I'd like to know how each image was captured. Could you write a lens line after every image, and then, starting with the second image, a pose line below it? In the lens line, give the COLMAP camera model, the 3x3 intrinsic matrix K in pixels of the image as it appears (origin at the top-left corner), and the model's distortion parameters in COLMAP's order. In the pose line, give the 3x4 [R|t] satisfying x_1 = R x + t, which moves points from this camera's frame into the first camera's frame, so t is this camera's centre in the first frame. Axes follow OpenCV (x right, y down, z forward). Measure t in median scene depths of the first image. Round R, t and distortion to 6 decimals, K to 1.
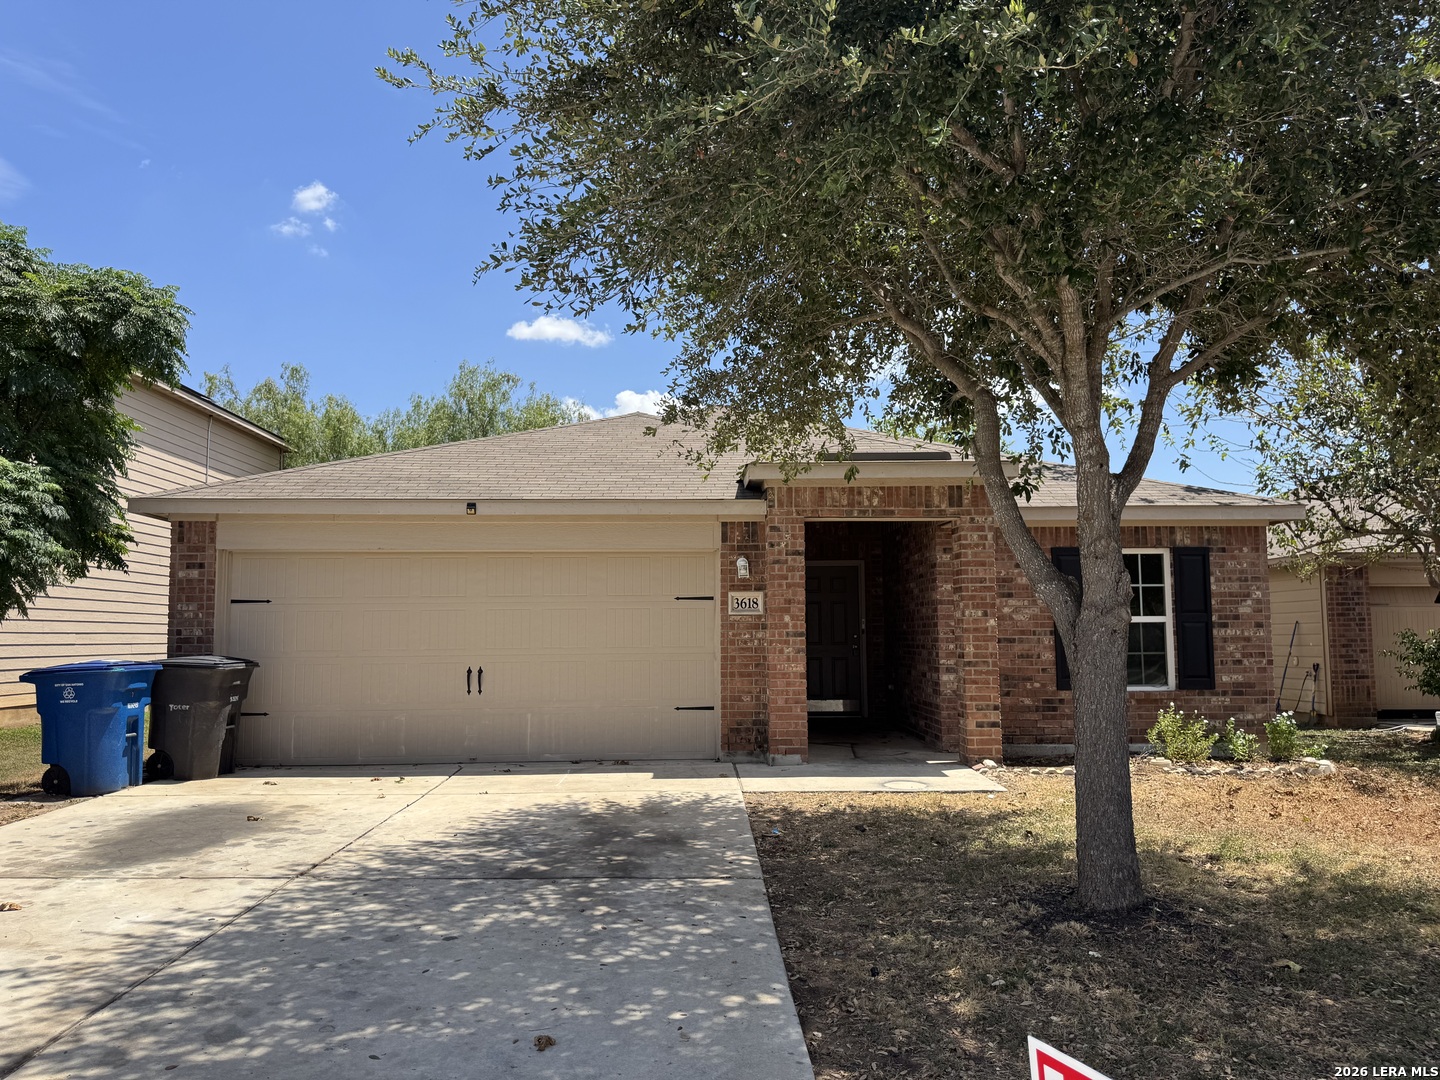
lens RADIAL K [[1013.4, 0, 702.0], [0, 1013.4, 540.4], [0, 0, 1]] dist [0.068725, -0.081501]
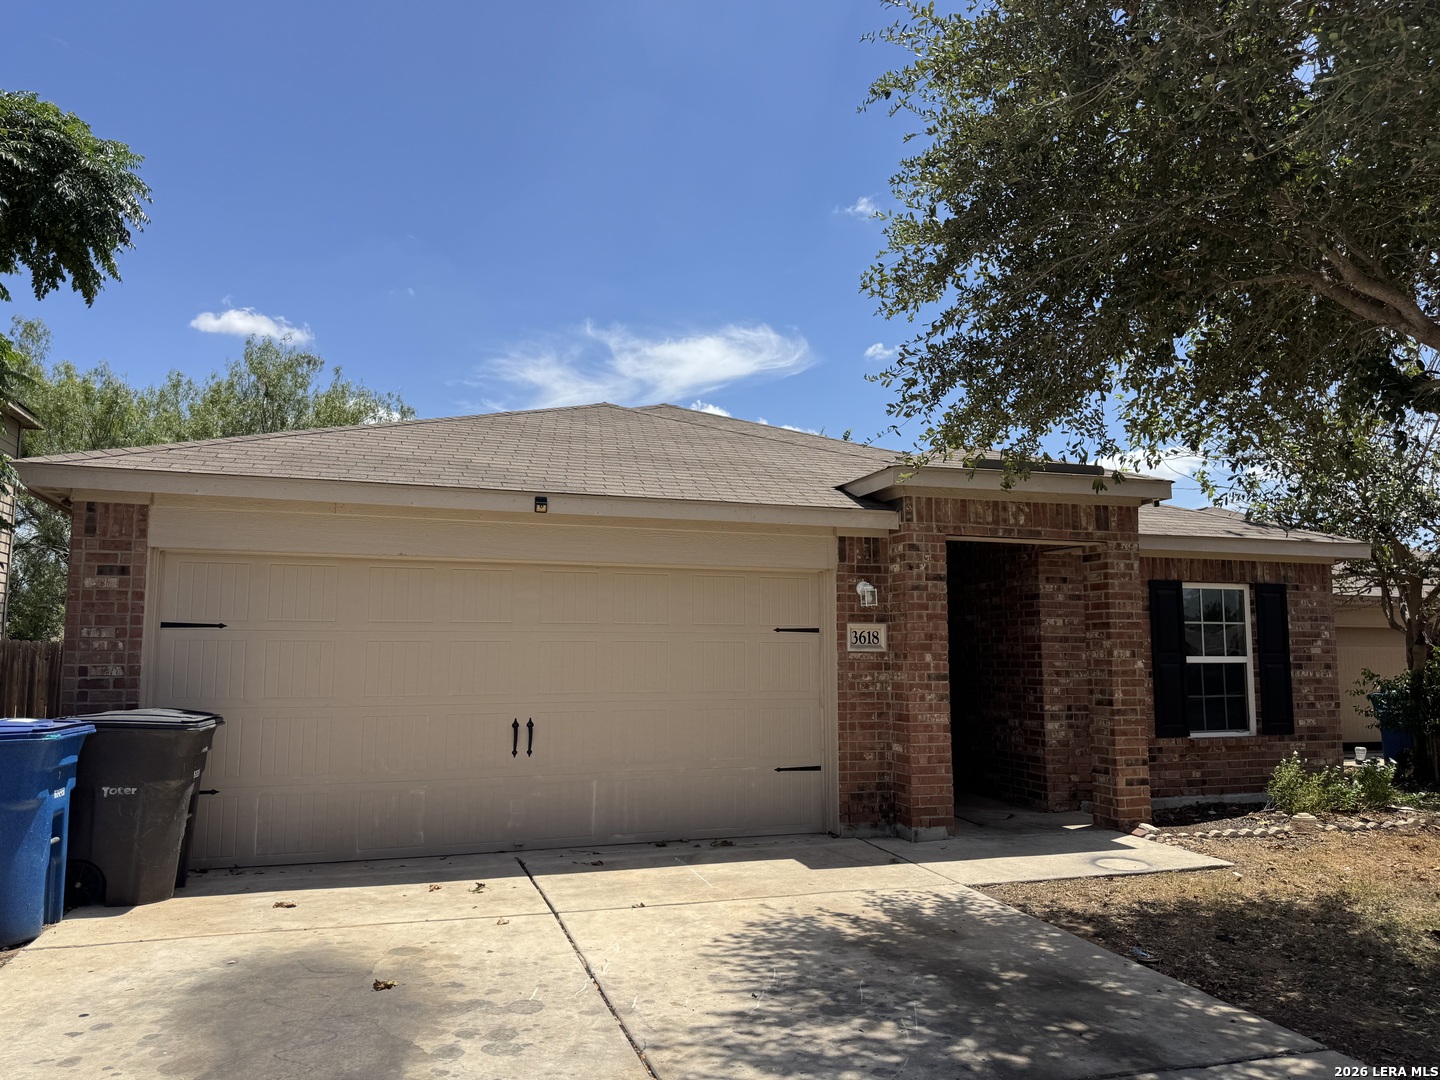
lens RADIAL K [[1013.4, 0, 693.3], [0, 1013.4, 549.2], [0, 0, 1]] dist [0.068725, -0.081501]
pose [[0.959082, 0.036799, 0.280727, -0.320957], [-0.031963, 0.999252, -0.021788, 0.013332], [-0.281319, 0.011923, 0.959540, 0.258857]]
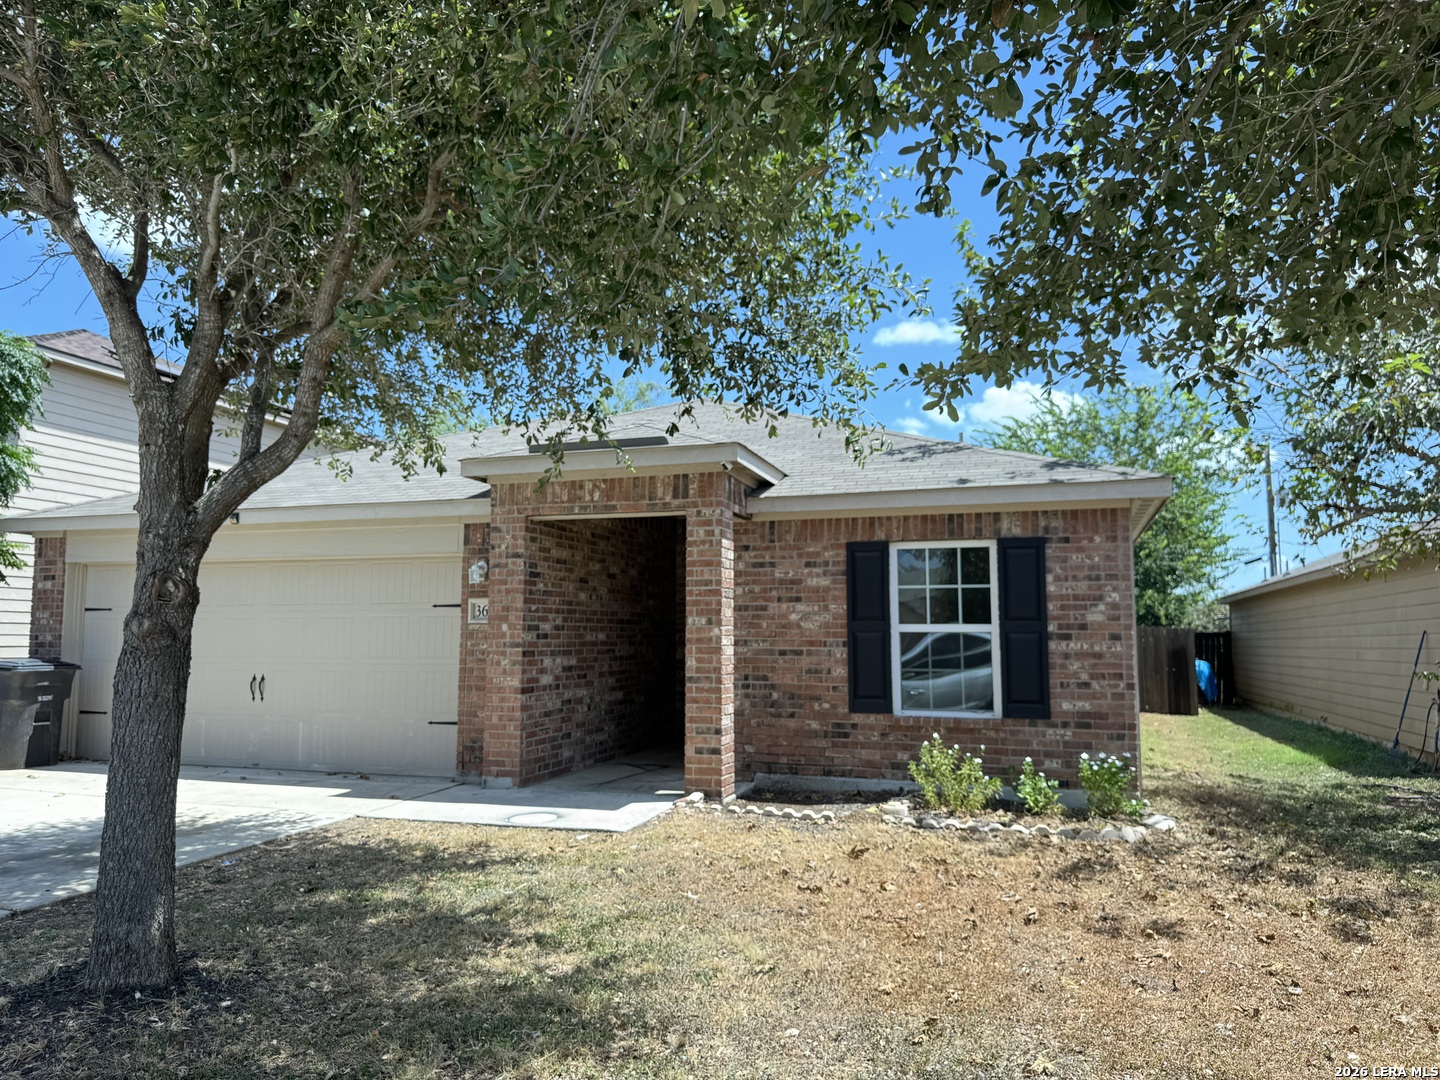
lens RADIAL K [[1013.4, 0, 710.6], [0, 1013.4, 533.5], [0, 0, 1]] dist [0.068725, -0.081501]
pose [[0.943930, -0.026432, -0.329087, 0.545365], [0.023720, 0.999644, -0.012251, 0.007806], [0.329293, 0.003758, 0.944220, 0.191416]]
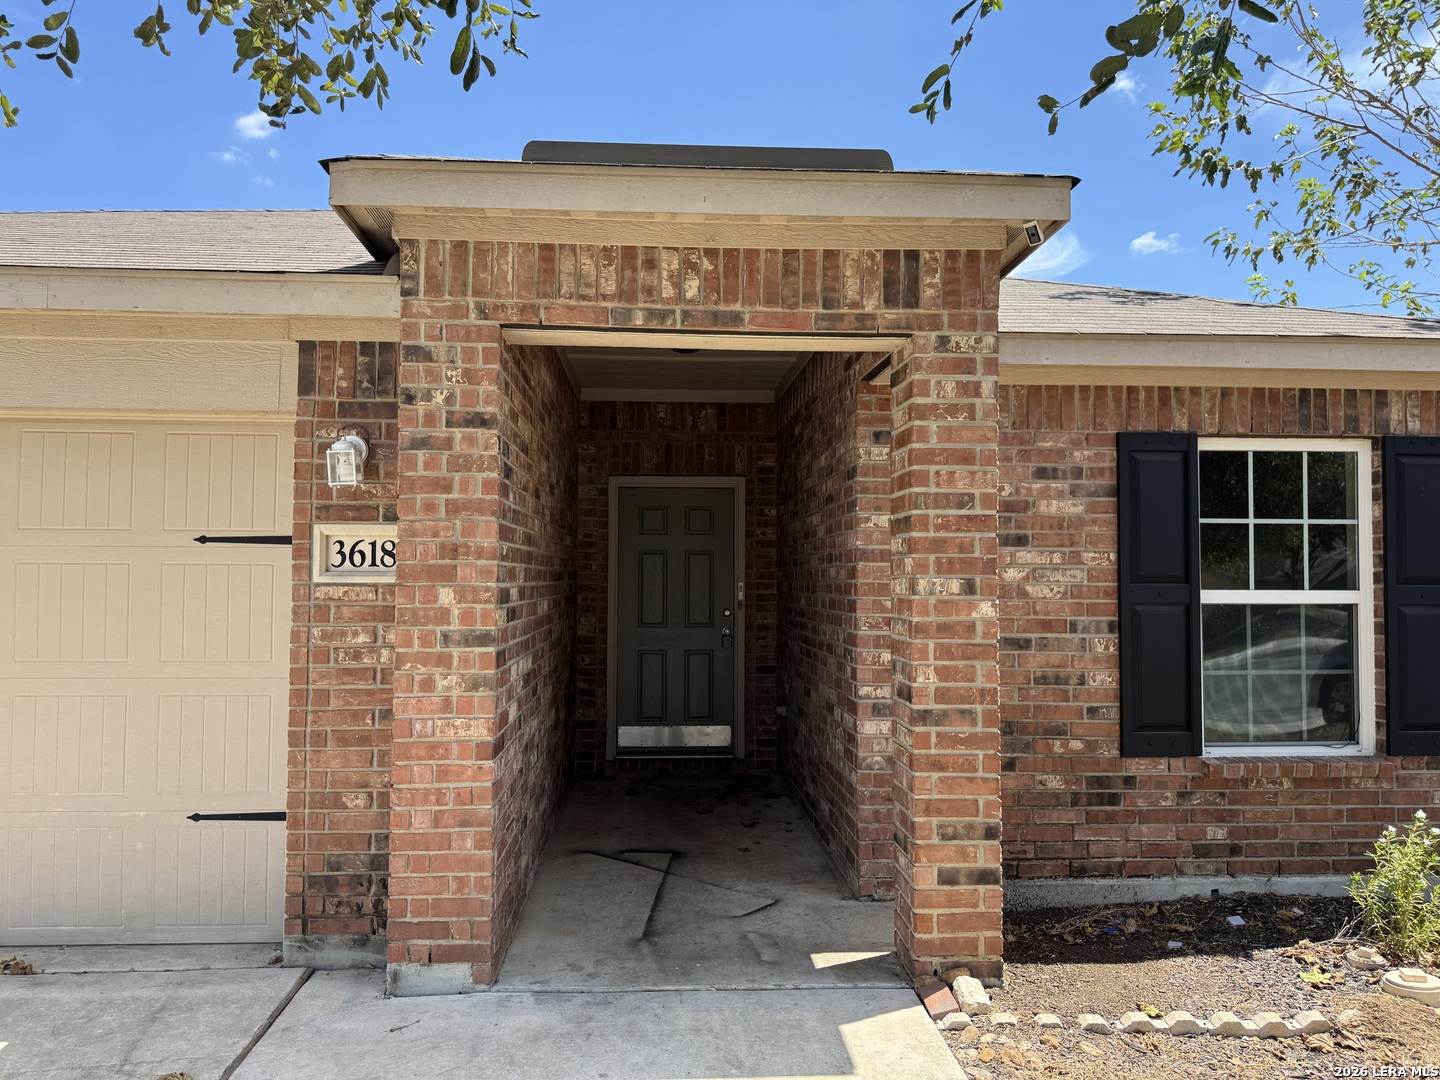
lens RADIAL K [[1013.4, 0, 710.2], [0, 1013.4, 546.7], [0, 0, 1]] dist [0.068725, -0.081501]
pose [[0.998813, 0.011264, 0.047384, 0.157933], [-0.013913, 0.998337, 0.055944, 0.035727], [-0.046675, -0.056537, 0.997309, 0.606741]]
